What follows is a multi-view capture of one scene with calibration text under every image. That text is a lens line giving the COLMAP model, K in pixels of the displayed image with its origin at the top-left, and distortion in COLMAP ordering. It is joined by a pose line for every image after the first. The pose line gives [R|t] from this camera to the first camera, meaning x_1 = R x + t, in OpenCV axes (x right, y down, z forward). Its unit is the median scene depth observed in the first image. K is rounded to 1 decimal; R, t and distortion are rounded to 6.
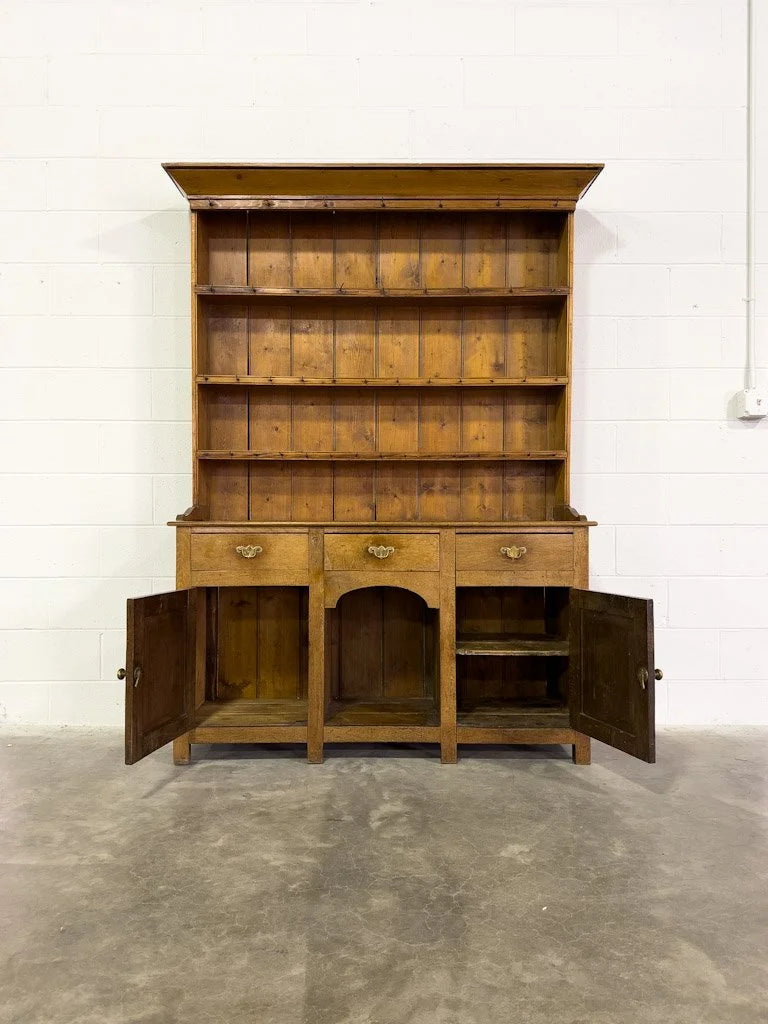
lens RADIAL K [[744.8, 0, 382.1], [0, 744.8, 515.2], [0, 0, 1]] dist [0.078099, -0.101055]
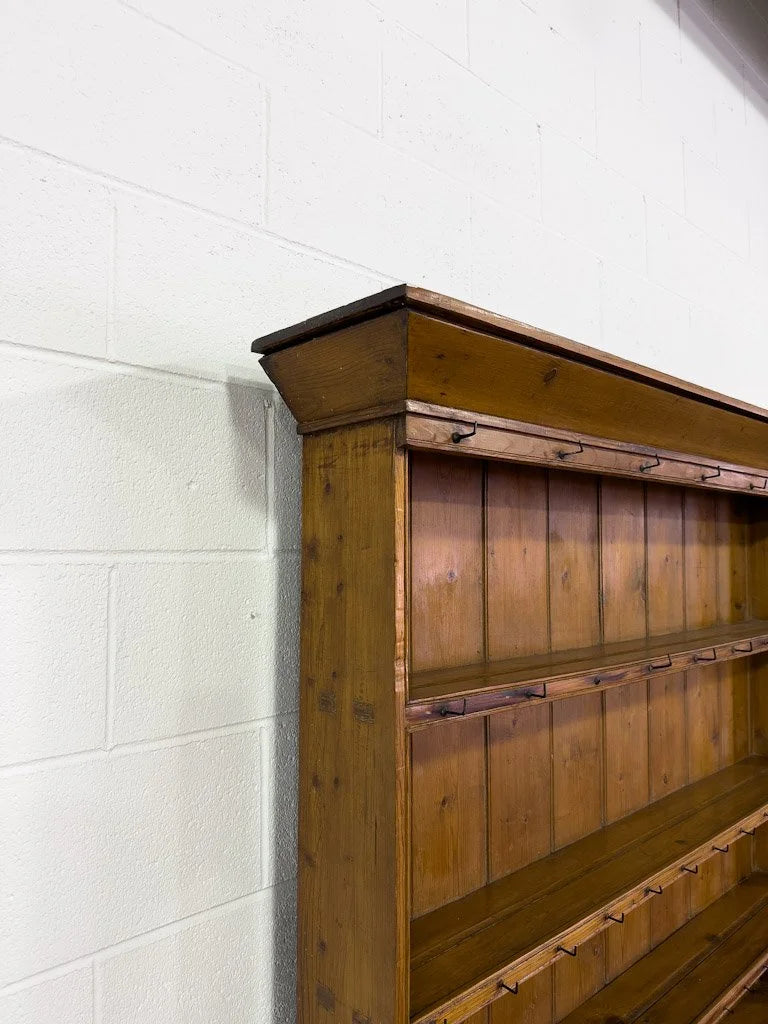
lens RADIAL K [[744.8, 0, 402.0], [0, 744.8, 507.0], [0, 0, 1]] dist [0.078099, -0.101055]
pose [[0.716505, 0.041950, 0.696319, -0.458807], [-0.003204, 0.998378, -0.056851, -0.367351], [-0.697575, 0.038503, 0.715477, 0.798378]]
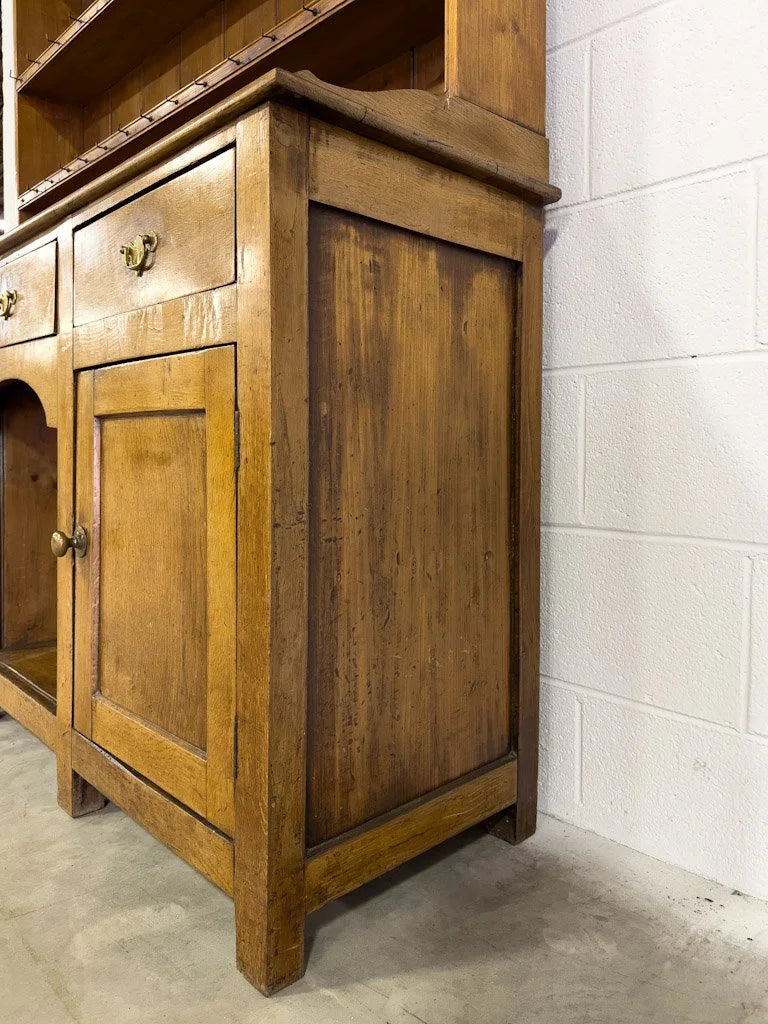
lens RADIAL K [[744.8, 0, 360.5], [0, 744.8, 470.3], [0, 0, 1]] dist [0.078099, -0.101055]
pose [[0.668154, 0.022690, -0.743677, 0.453054], [0.009942, 0.999173, 0.039418, 0.121807], [0.743957, -0.033731, 0.667376, 0.780785]]
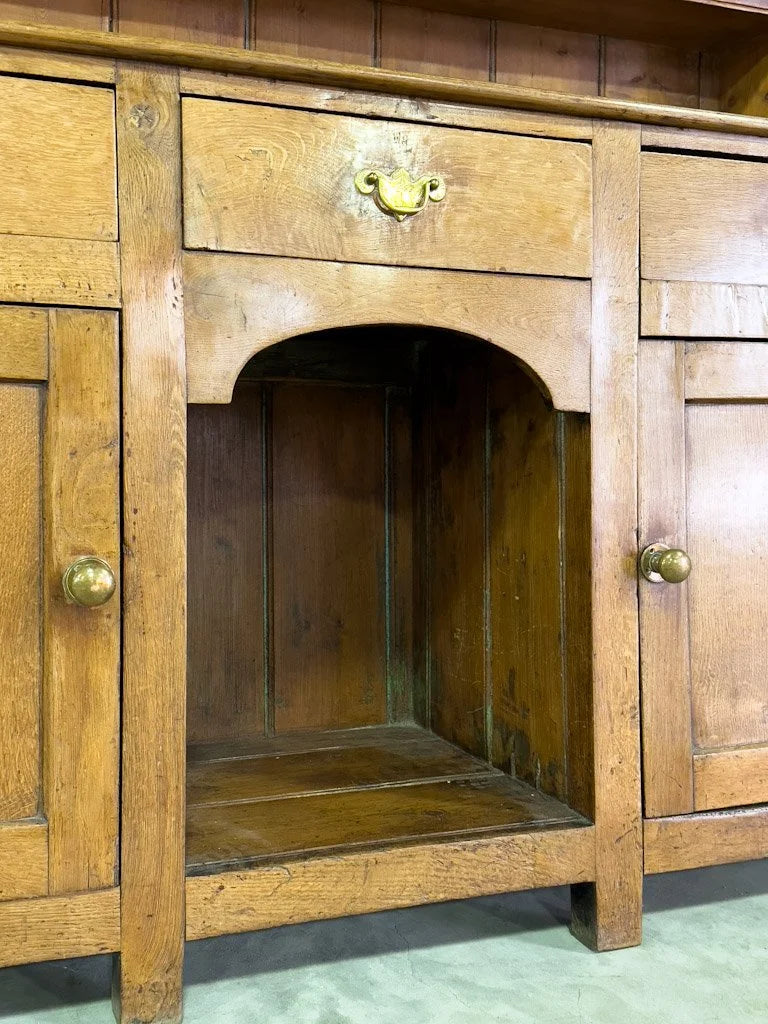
lens RADIAL K [[1044.3, 0, 336.6], [0, 1044.3, 478.6], [0, 0, 1]] dist [0.049360, 0.000000]
pose [[0.945302, -0.007722, 0.326104, -0.131640], [-0.004897, 0.999271, 0.037859, 0.125475], [-0.326158, -0.037385, 0.944576, 0.604025]]
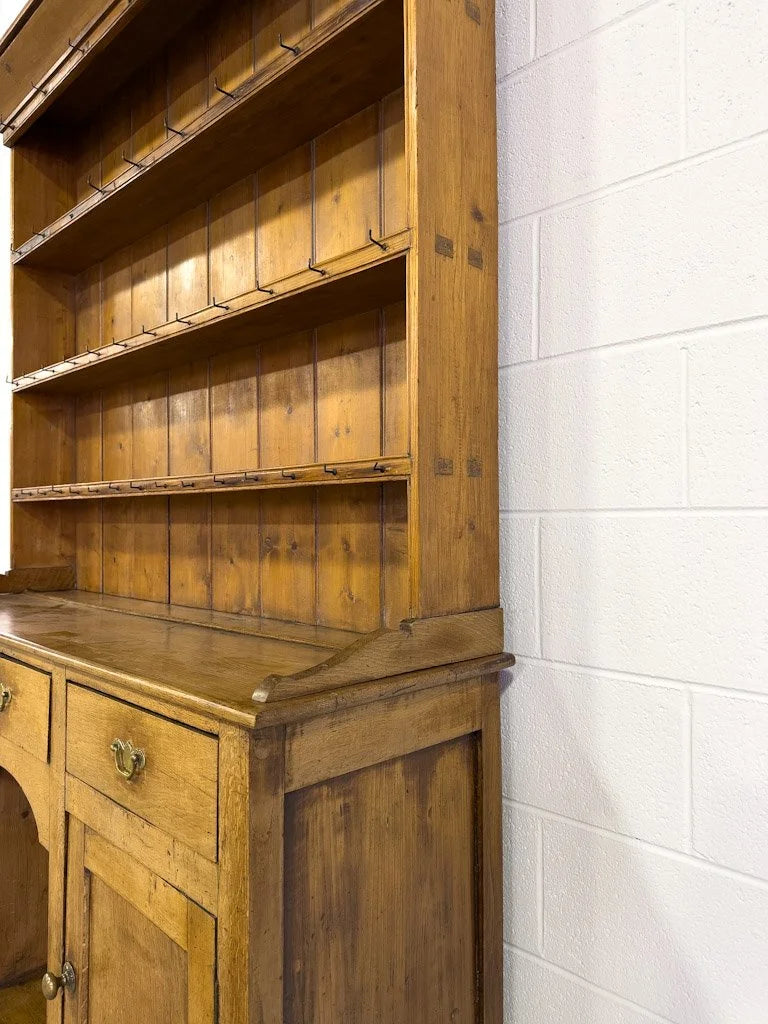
lens RADIAL K [[744.8, 0, 370.5], [0, 744.8, 508.7], [0, 0, 1]] dist [0.078099, -0.101055]
pose [[0.691661, -0.011893, -0.722124, 0.479129], [0.012717, 0.999910, -0.004288, -0.061848], [0.722110, -0.006217, 0.691750, 0.768037]]
